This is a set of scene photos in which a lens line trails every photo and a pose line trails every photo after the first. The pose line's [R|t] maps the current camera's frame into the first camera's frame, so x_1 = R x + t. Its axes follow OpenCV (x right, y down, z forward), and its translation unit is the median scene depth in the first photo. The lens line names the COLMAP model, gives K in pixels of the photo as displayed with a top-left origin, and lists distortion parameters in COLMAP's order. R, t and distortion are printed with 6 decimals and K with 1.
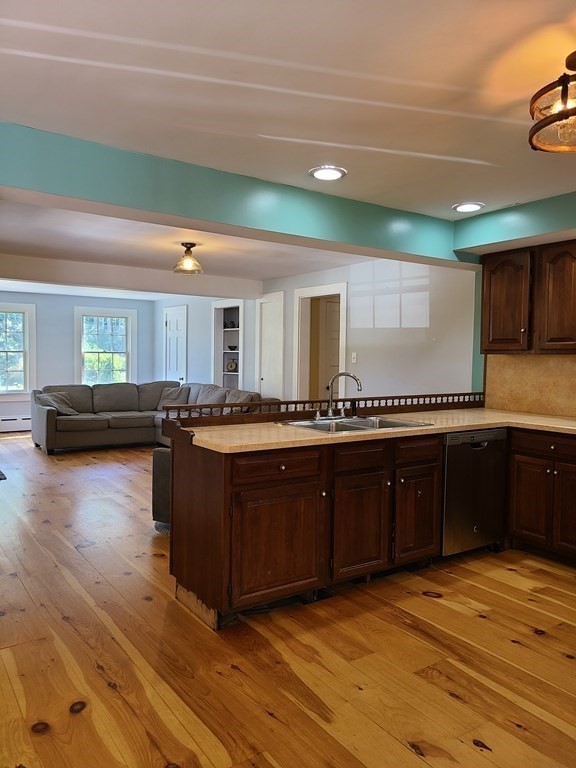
lens RADIAL K [[579.9, 0, 290.5], [0, 579.9, 378.4], [0, 0, 1]] dist [0.059827, -0.008428]
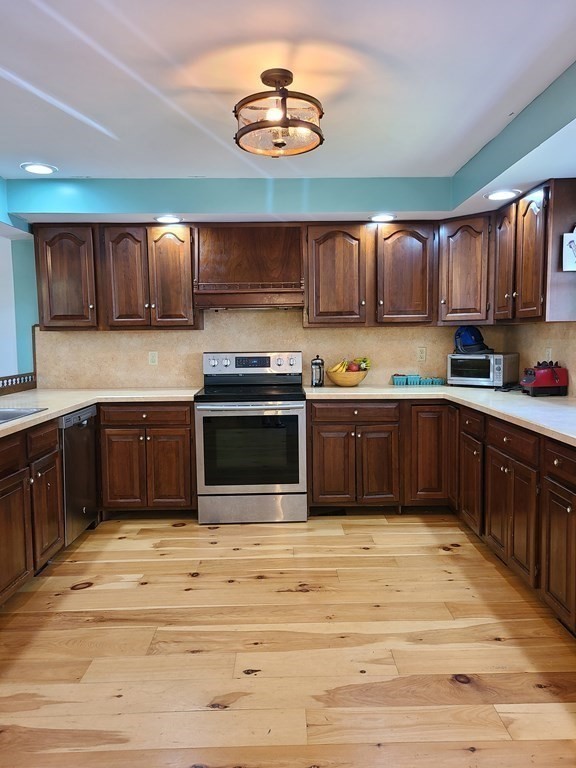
lens RADIAL K [[579.9, 0, 289.7], [0, 579.9, 388.6], [0, 0, 1]] dist [0.059827, -0.008428]
pose [[0.564078, -0.096405, 0.820074, -0.297179], [0.055203, 0.995342, 0.079038, -0.003229], [-0.823874, 0.000687, 0.566772, 0.179433]]
